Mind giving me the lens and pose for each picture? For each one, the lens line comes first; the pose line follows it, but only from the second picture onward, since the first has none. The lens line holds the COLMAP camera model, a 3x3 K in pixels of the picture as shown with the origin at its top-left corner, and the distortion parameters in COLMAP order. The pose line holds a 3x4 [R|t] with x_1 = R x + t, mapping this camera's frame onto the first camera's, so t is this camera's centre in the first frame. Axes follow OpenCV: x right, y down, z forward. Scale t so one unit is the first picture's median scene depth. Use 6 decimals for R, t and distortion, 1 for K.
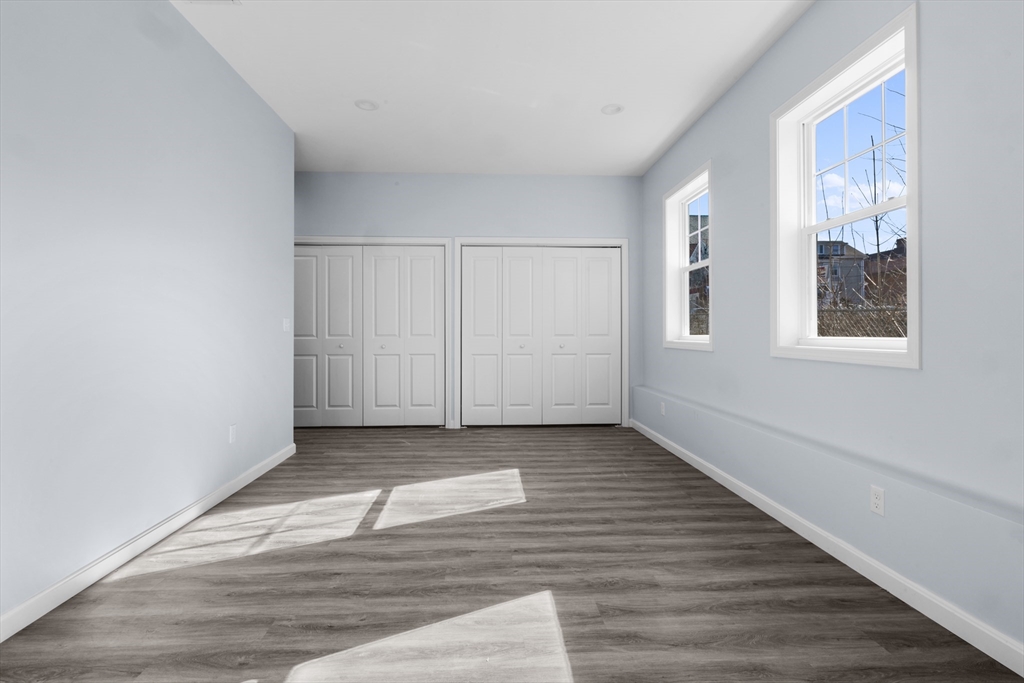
lens RADIAL K [[446.7, 0, 503.9], [0, 446.7, 335.1], [0, 0, 1]] dist [0.000716, -0.000215]
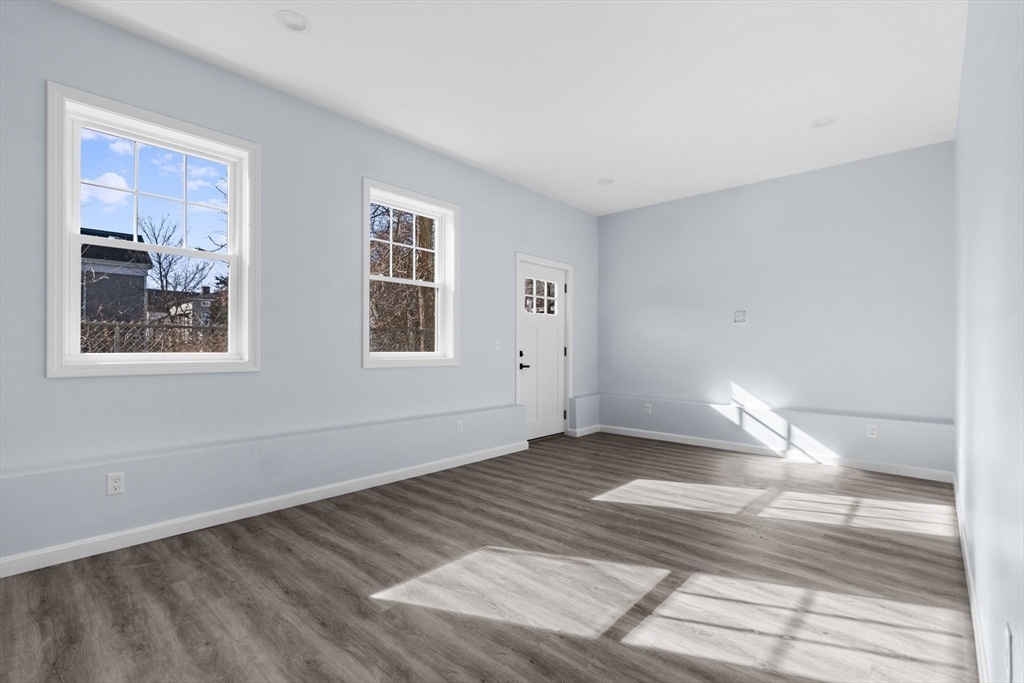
lens RADIAL K [[446.7, 0, 510.5], [0, 446.7, 345.1], [0, 0, 1]] dist [0.000716, -0.000215]
pose [[-0.686560, 0.005900, 0.727049, -0.719302], [0.000026, 0.999967, -0.008091, -0.010761], [-0.727073, -0.005536, -0.686537, 1.826508]]
